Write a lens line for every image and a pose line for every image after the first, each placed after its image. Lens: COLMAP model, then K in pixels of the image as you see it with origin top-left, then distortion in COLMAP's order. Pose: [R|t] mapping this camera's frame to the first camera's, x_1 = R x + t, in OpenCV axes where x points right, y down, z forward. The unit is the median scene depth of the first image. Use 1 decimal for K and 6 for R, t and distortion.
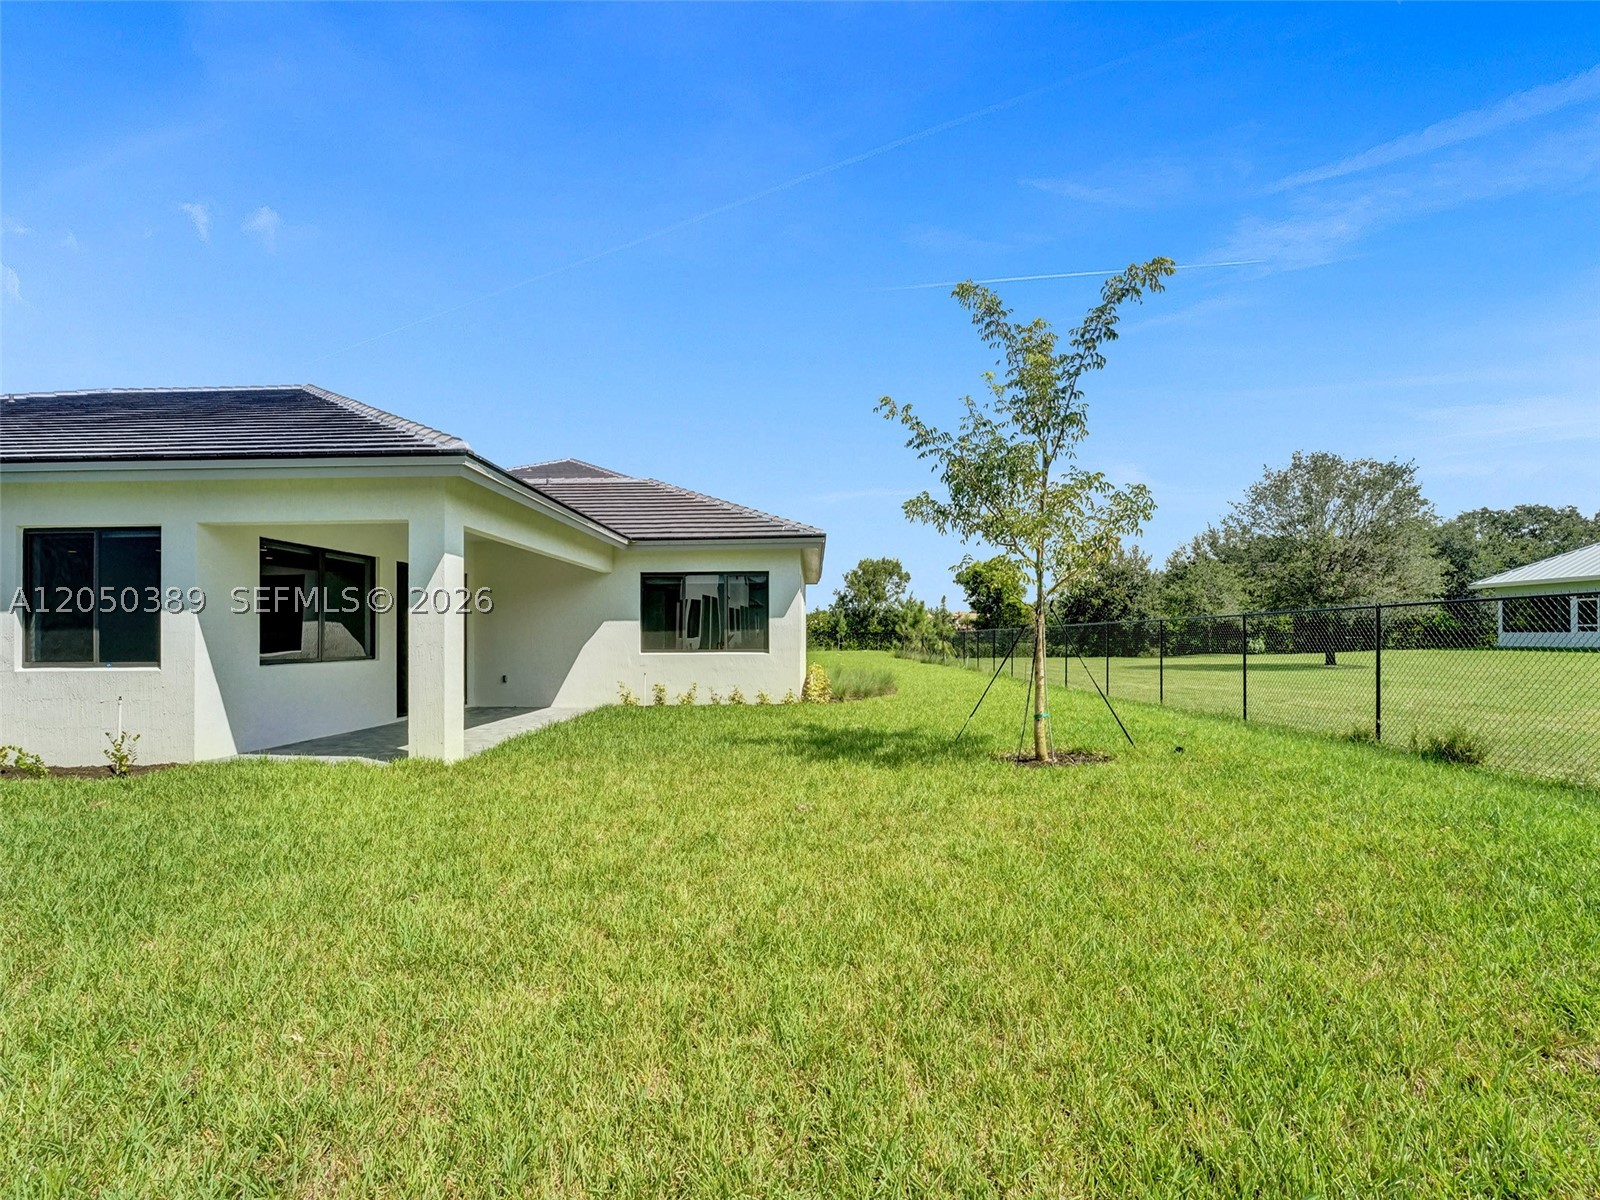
lens RADIAL K [[663.4, 0, 798.4], [0, 663.4, 613.7], [0, 0, 1]] dist [-0.010087, 0.002939]
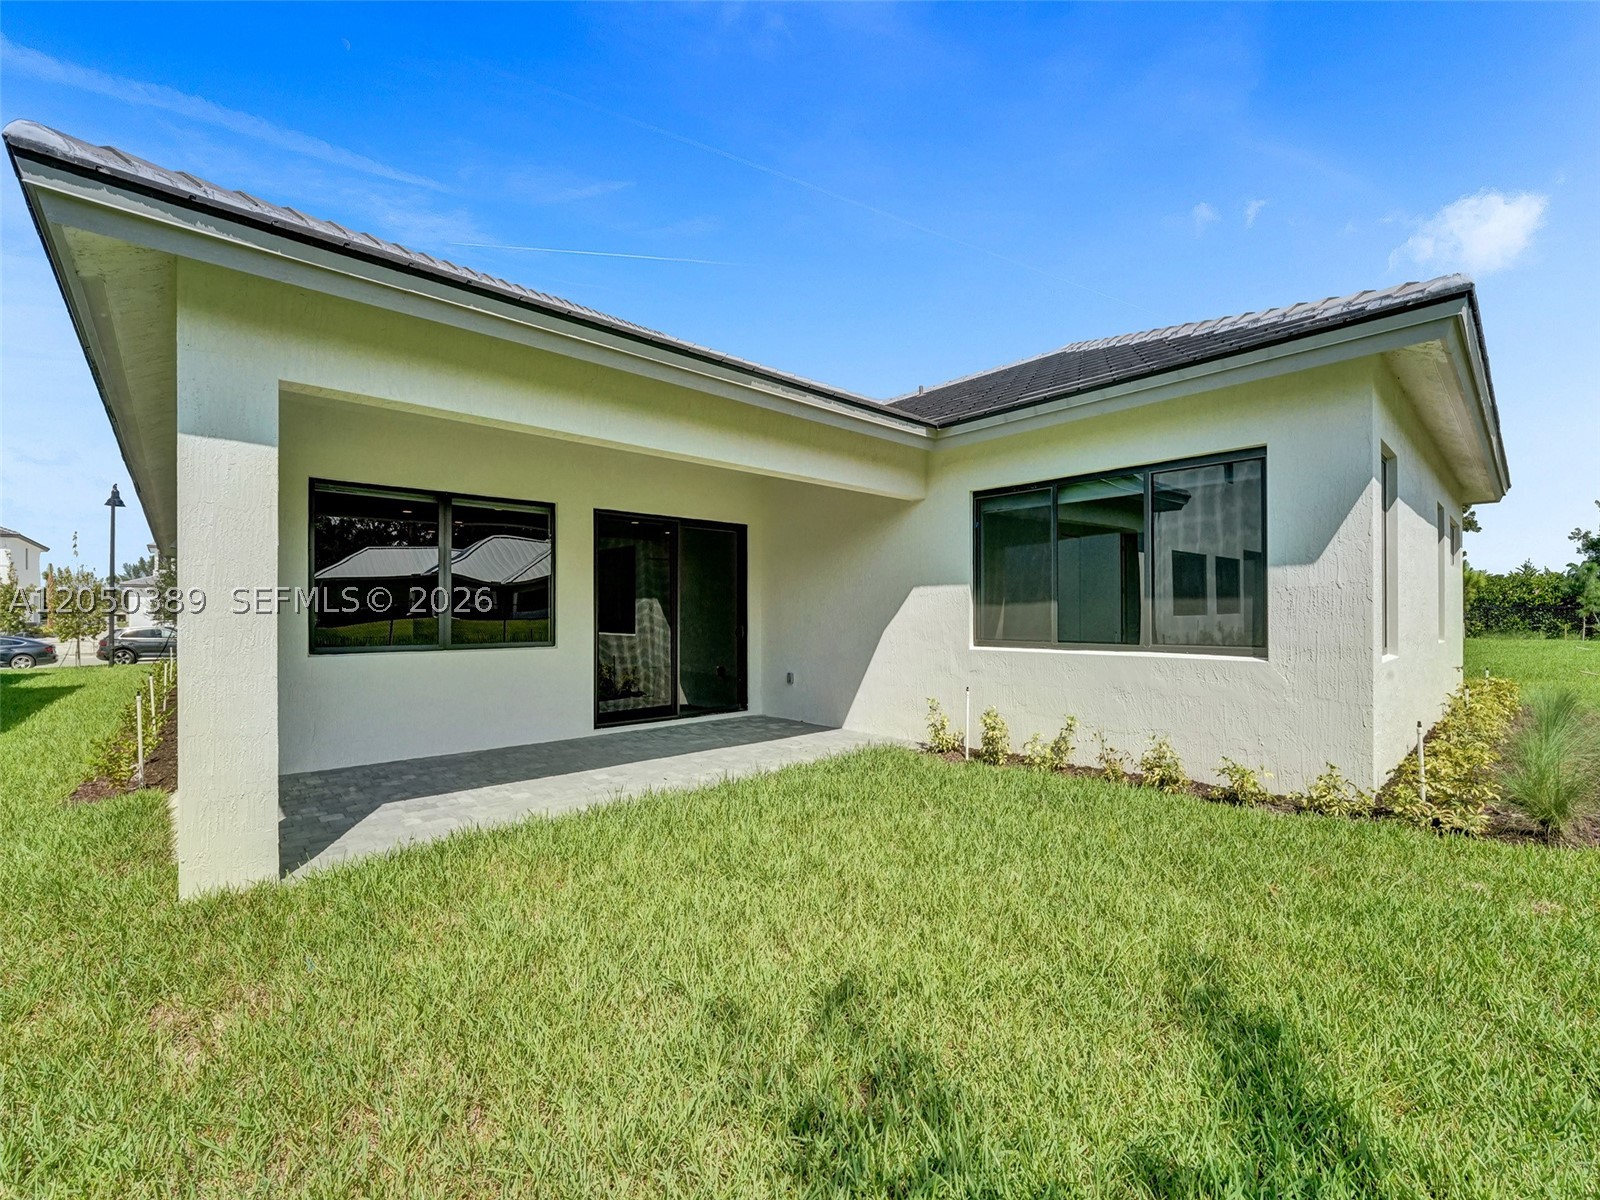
lens RADIAL K [[663.4, 0, 796.2], [0, 663.4, 609.6], [0, 0, 1]] dist [-0.010087, 0.002939]
pose [[0.684549, -0.005329, -0.728948, 0.047509], [0.025046, 0.999555, 0.016214, 0.018713], [0.728537, -0.029357, 0.684378, 0.543783]]
